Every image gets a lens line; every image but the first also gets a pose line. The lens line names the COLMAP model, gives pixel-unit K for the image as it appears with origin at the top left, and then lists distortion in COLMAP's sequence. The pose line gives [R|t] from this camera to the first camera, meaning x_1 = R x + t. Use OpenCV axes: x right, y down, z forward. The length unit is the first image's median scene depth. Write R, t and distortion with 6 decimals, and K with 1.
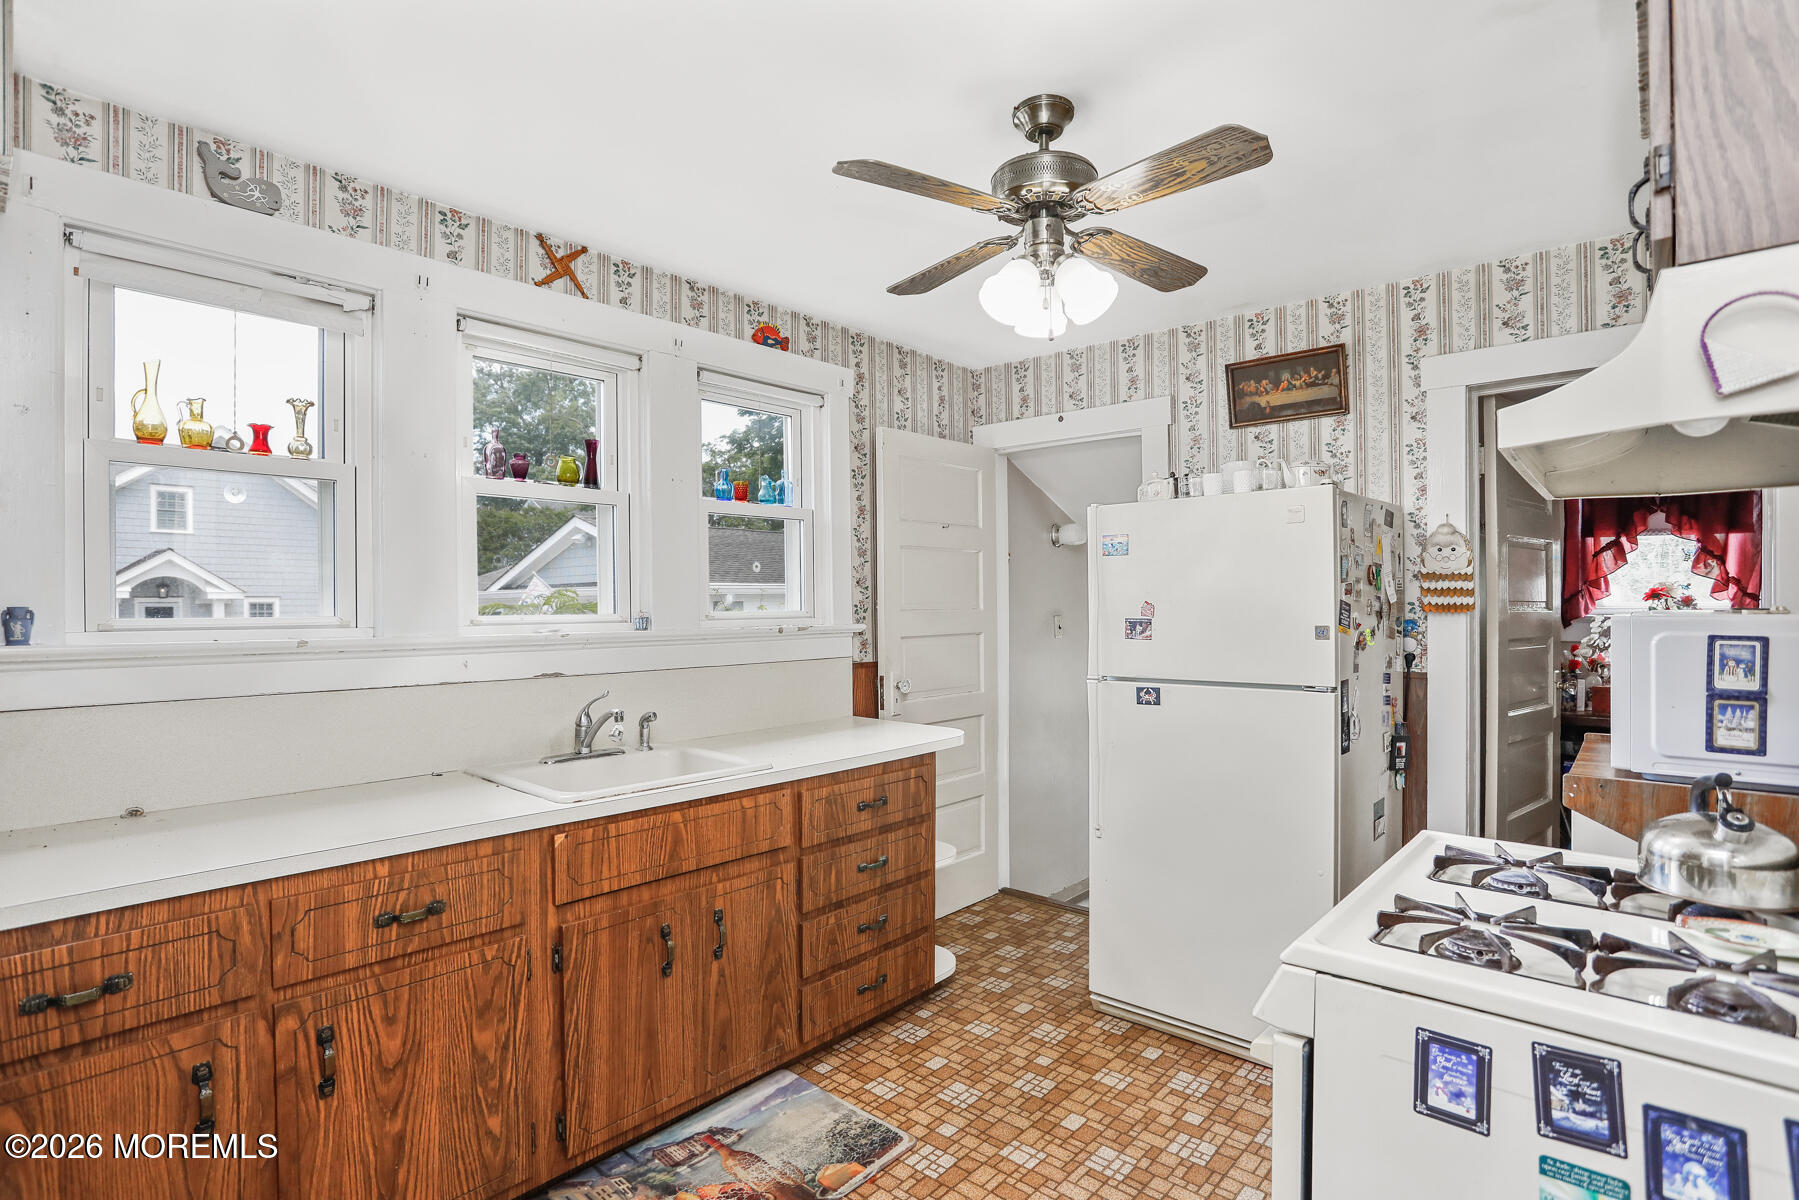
lens RADIAL K [[905.0, 0, 897.9], [0, 905.0, 605.0], [0, 0, 1]] dist [-0.049686, 0.012614]
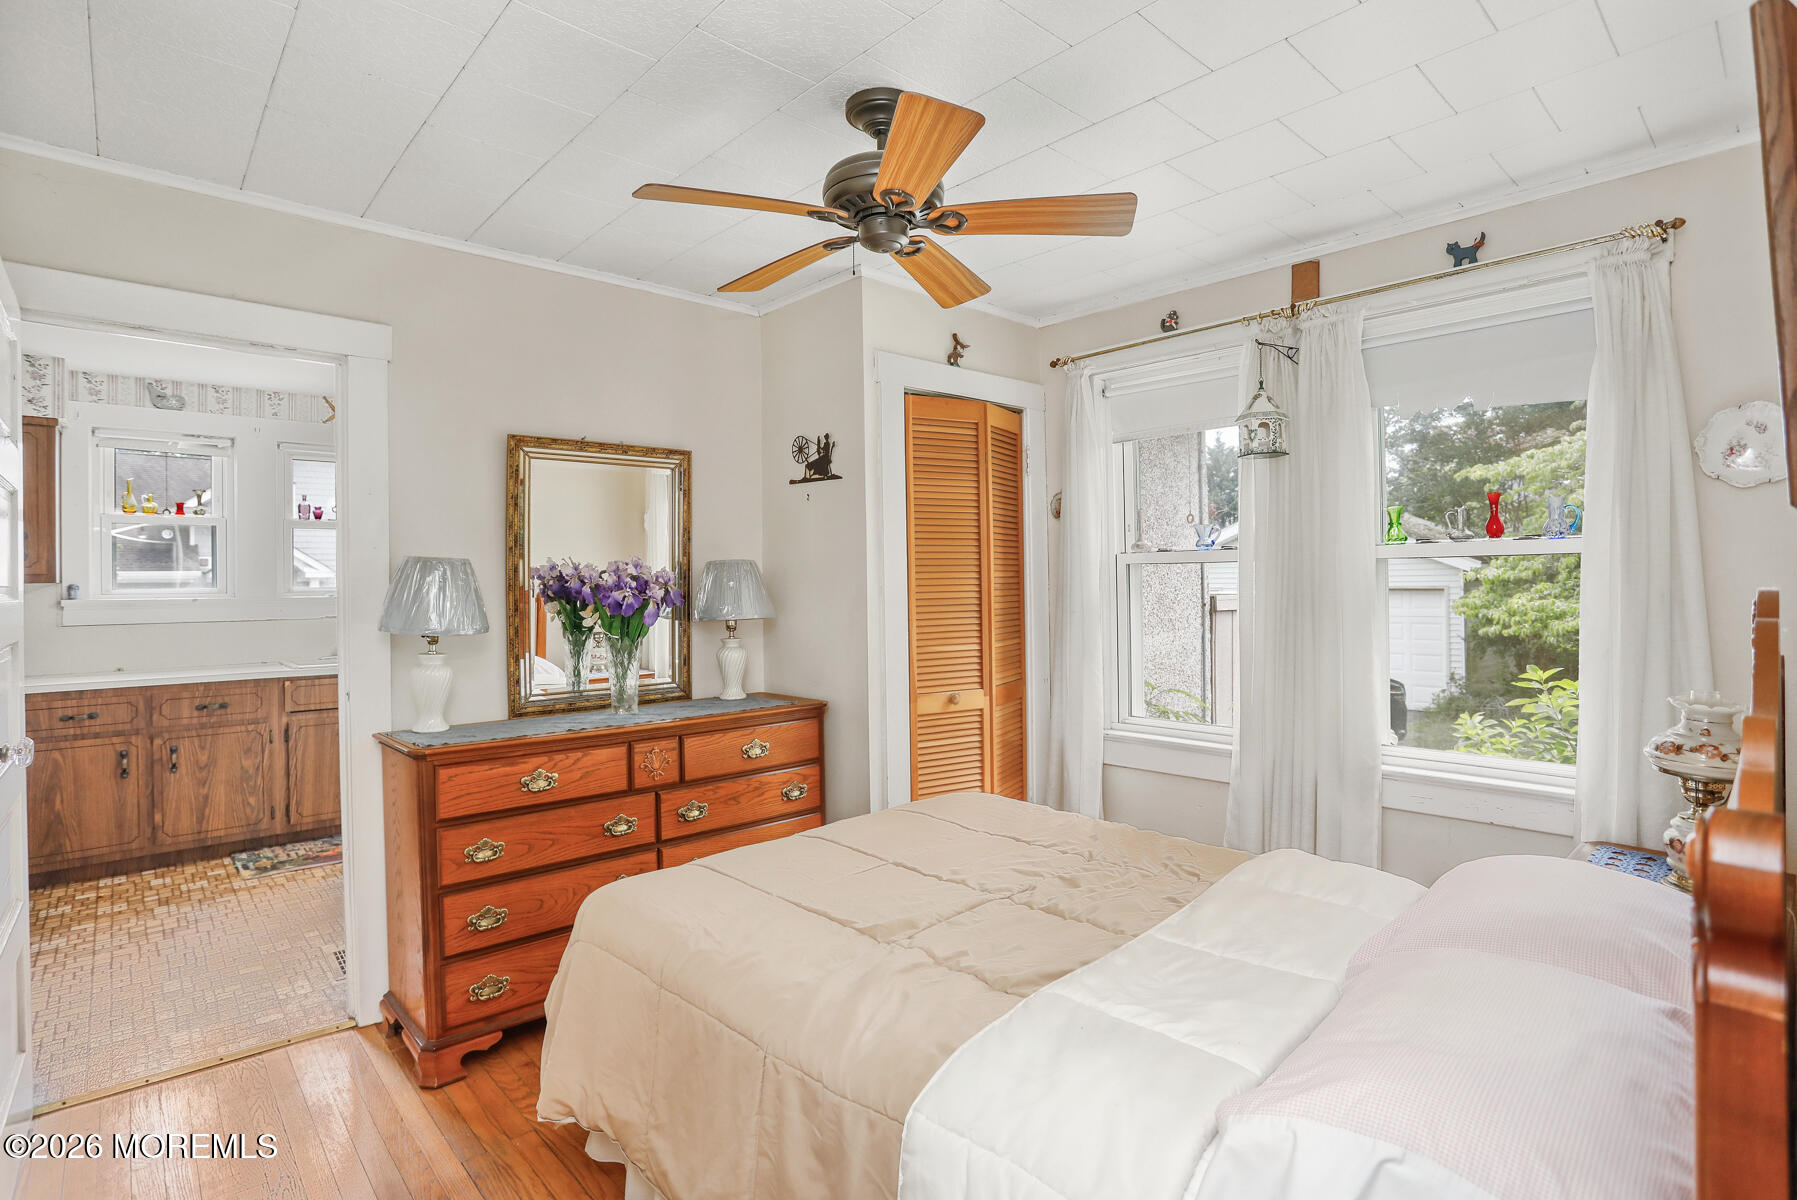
lens RADIAL K [[904.0, 0, 889.2], [0, 904.0, 582.3], [0, 0, 1]] dist [-0.049686, 0.012614]
pose [[0.991284, -0.003468, -0.131693, 1.588426], [0.003953, 0.999986, 0.003419, -0.001929], [0.131680, -0.003910, 0.991285, -1.145766]]
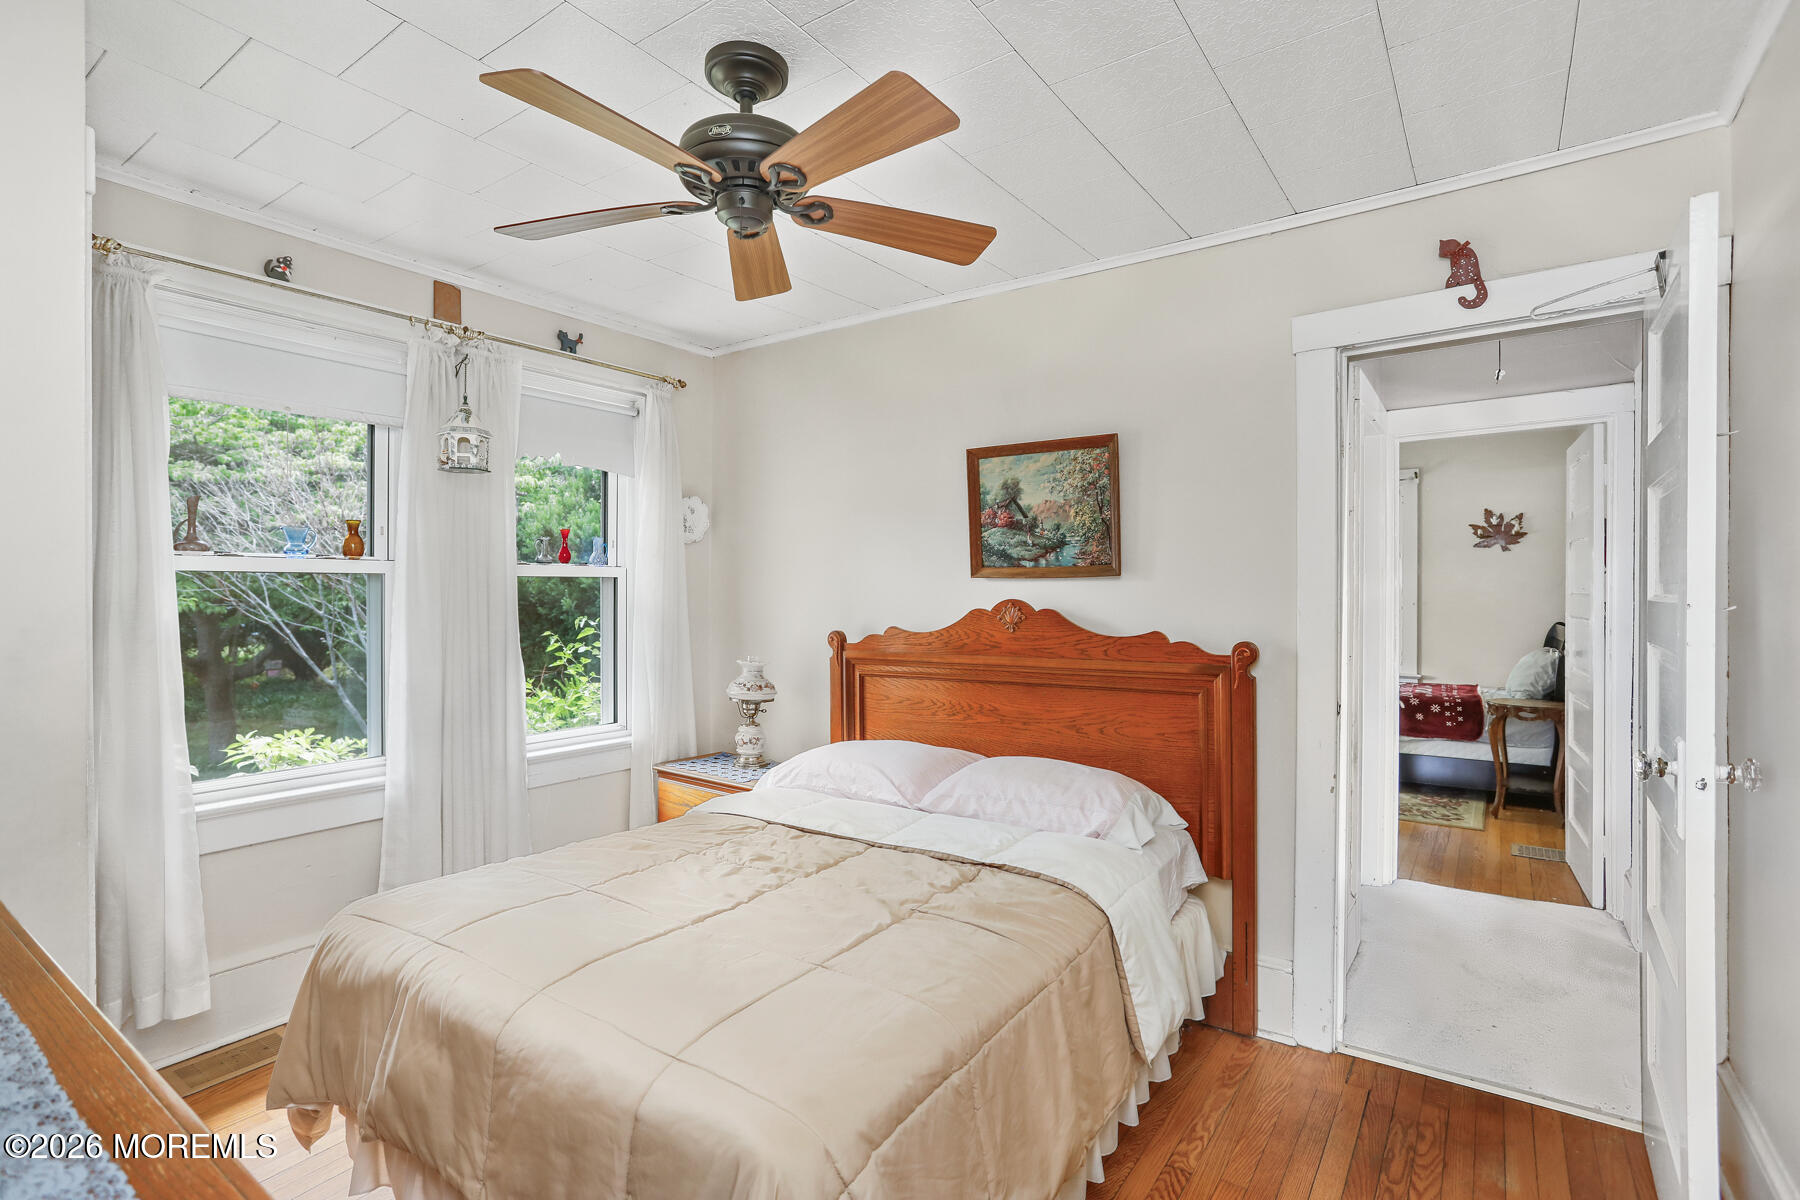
lens RADIAL K [[905.5, 0, 889.8], [0, 905.5, 592.0], [0, 0, 1]] dist [-0.049686, 0.012614]
pose [[-0.097294, 0.001633, 0.995254, -3.812491], [-0.008746, 0.999959, -0.002496, -0.021823], [-0.995217, -0.008948, -0.097275, 3.603353]]
